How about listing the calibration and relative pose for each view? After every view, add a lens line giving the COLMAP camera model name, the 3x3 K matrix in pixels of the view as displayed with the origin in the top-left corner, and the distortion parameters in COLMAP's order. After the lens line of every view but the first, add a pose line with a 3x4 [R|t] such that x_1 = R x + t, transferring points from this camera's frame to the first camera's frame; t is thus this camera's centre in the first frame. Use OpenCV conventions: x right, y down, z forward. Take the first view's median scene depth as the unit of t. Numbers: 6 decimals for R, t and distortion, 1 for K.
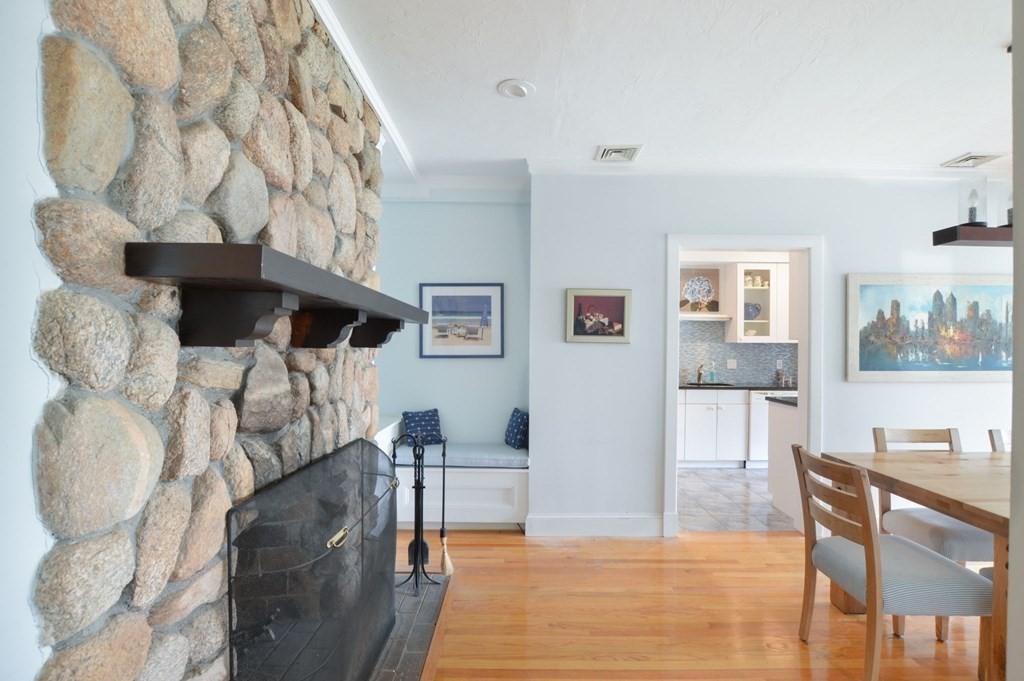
lens RADIAL K [[456.3, 0, 522.3], [0, 456.3, 348.1], [0, 0, 1]] dist [-0.026940, 0.000042]
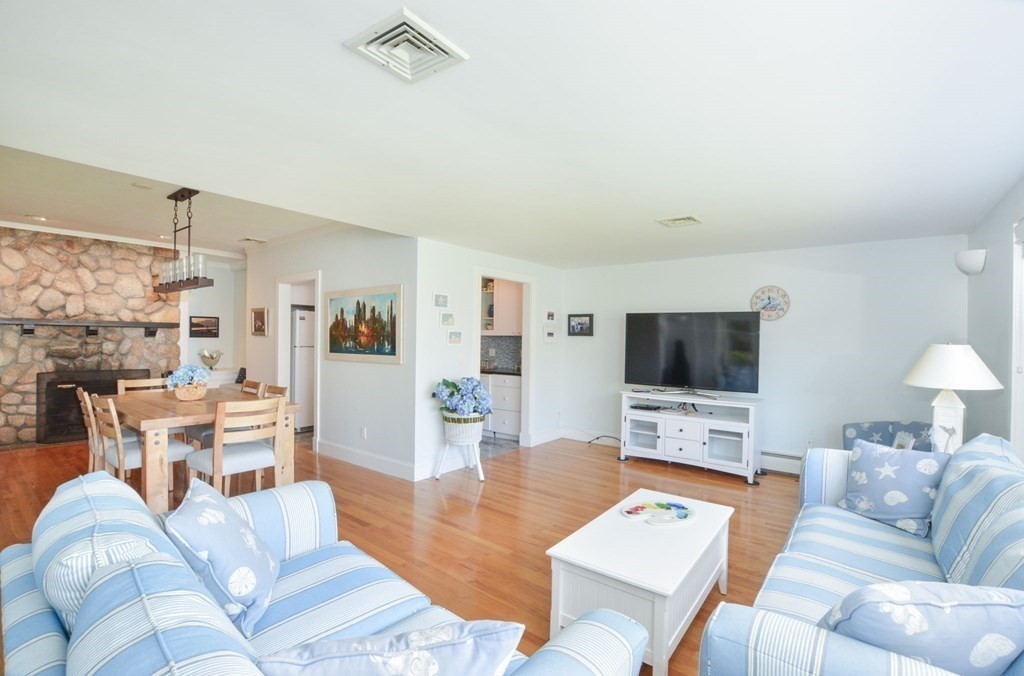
lens RADIAL K [[461.4, 0, 512.0], [0, 461.4, 338.0], [0, 0, 1]] dist [-0.000872, -0.000130]
pose [[0.795320, 0.003667, -0.606179, 1.337707], [-0.008310, 0.999954, -0.004853, 0.000297], [0.606133, 0.008897, 0.795313, 0.051535]]
